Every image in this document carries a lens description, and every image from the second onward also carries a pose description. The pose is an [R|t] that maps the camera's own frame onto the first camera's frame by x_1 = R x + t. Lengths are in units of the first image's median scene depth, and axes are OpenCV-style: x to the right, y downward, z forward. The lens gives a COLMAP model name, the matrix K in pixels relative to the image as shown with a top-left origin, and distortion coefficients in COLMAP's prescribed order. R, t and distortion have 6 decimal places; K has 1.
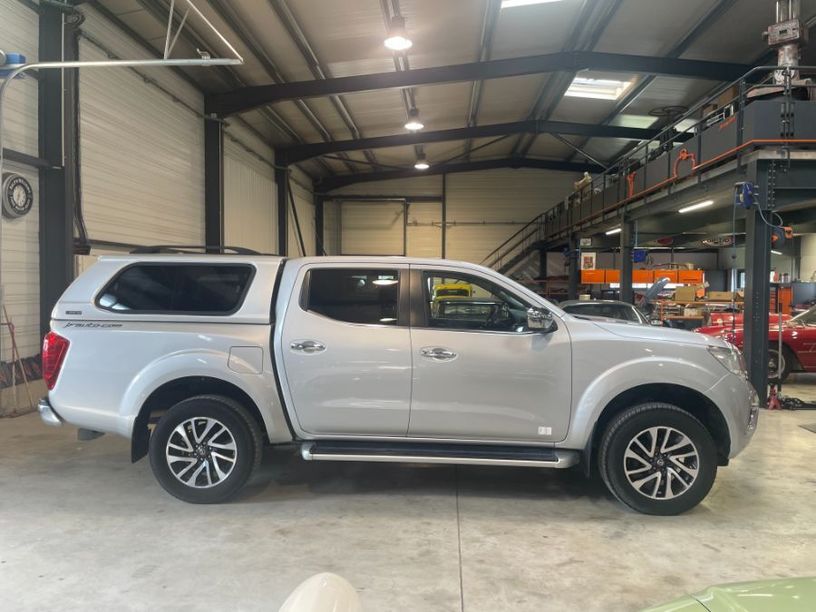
lens RADIAL K [[619.3, 0, 412.1], [0, 619.3, 297.9], [0, 0, 1]] dist [0.105942, -0.142479]
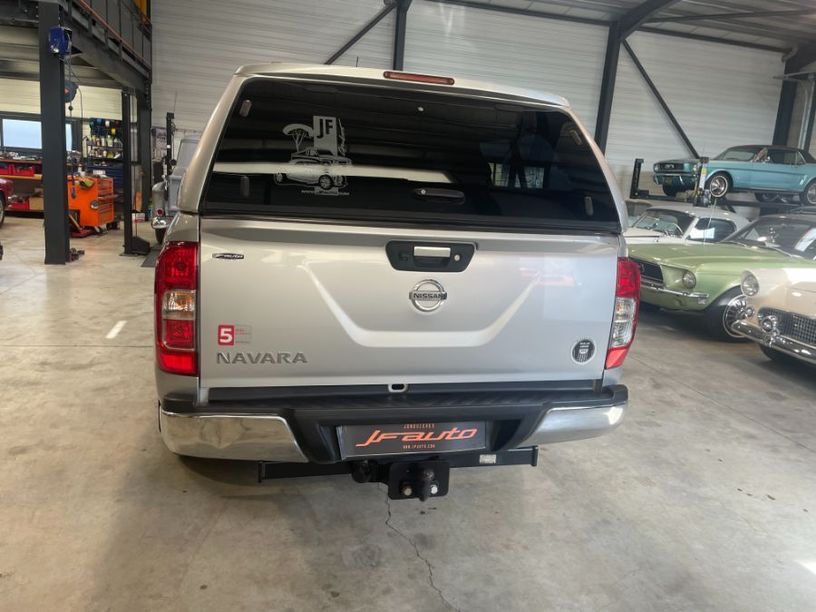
lens RADIAL K [[619.3, 0, 412.1], [0, 619.3, 297.9], [0, 0, 1]] dist [0.105942, -0.142479]
pose [[-0.295709, -0.208318, 0.932287, -1.039237], [-0.053495, 0.978013, 0.201568, -0.010030], [-0.953779, 0.009733, -0.300351, 1.372789]]
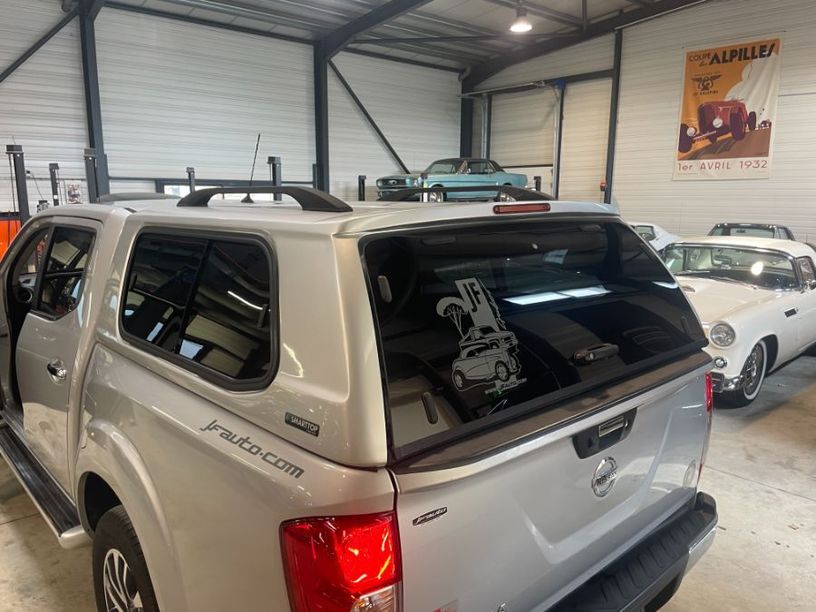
lens RADIAL K [[619.3, 0, 402.4], [0, 619.3, 309.6], [0, 0, 1]] dist [0.109291, -0.150175]
pose [[-0.705717, -0.136277, 0.695264, -0.771444], [0.010589, 0.979189, 0.202676, -0.100790], [-0.708415, 0.150394, -0.689587, 1.564672]]
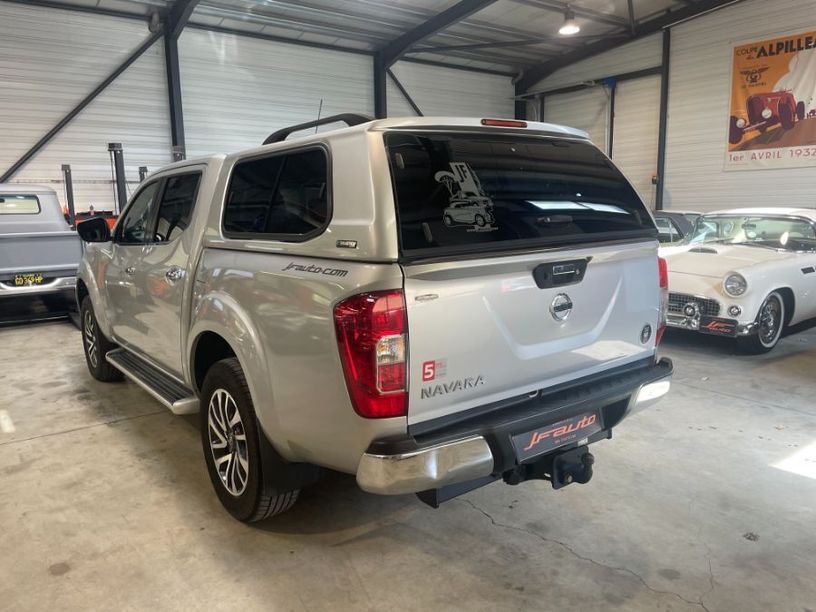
lens RADIAL K [[619.3, 0, 412.1], [0, 619.3, 297.9], [0, 0, 1]] dist [0.105942, -0.142479]
pose [[-0.645294, -0.105741, 0.756581, -0.933613], [0.032448, 0.985687, 0.165436, -0.020998], [-0.763245, 0.131304, -0.632627, 1.668722]]
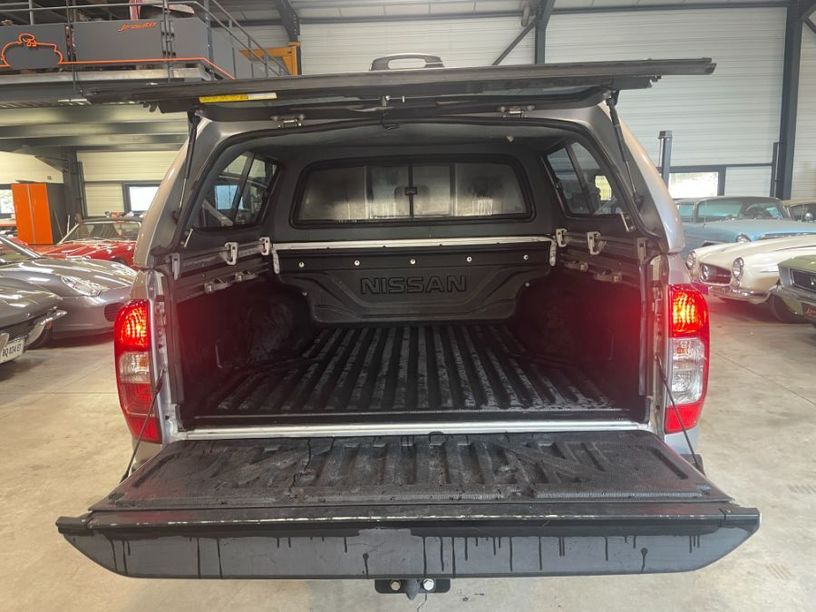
lens RADIAL K [[623.0, 0, 399.9], [0, 623.0, 305.3], [0, 0, 1]] dist [0.090591, -0.115790]
pose [[-0.019017, -0.164683, 0.986163, -0.985918], [0.046651, 0.985121, 0.165409, -0.008178], [-0.998730, 0.049151, -0.011051, 1.225890]]
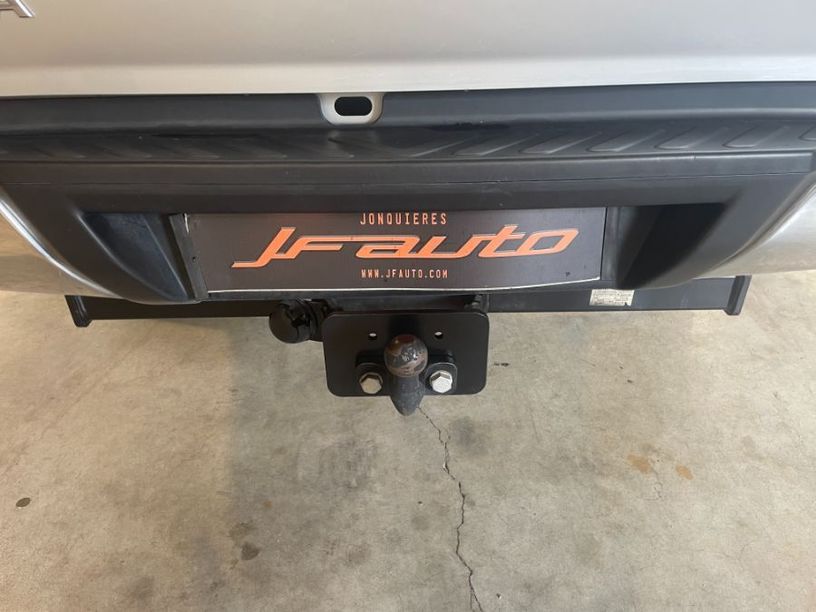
lens RADIAL K [[623.0, 0, 399.9], [0, 623.0, 305.3], [0, 0, 1]] dist [0.090591, -0.115790]
pose [[-0.062061, -0.535477, 0.842267, -0.763363], [0.030269, 0.842495, 0.537853, 0.114427], [-0.997613, 0.058874, -0.036077, 1.229808]]
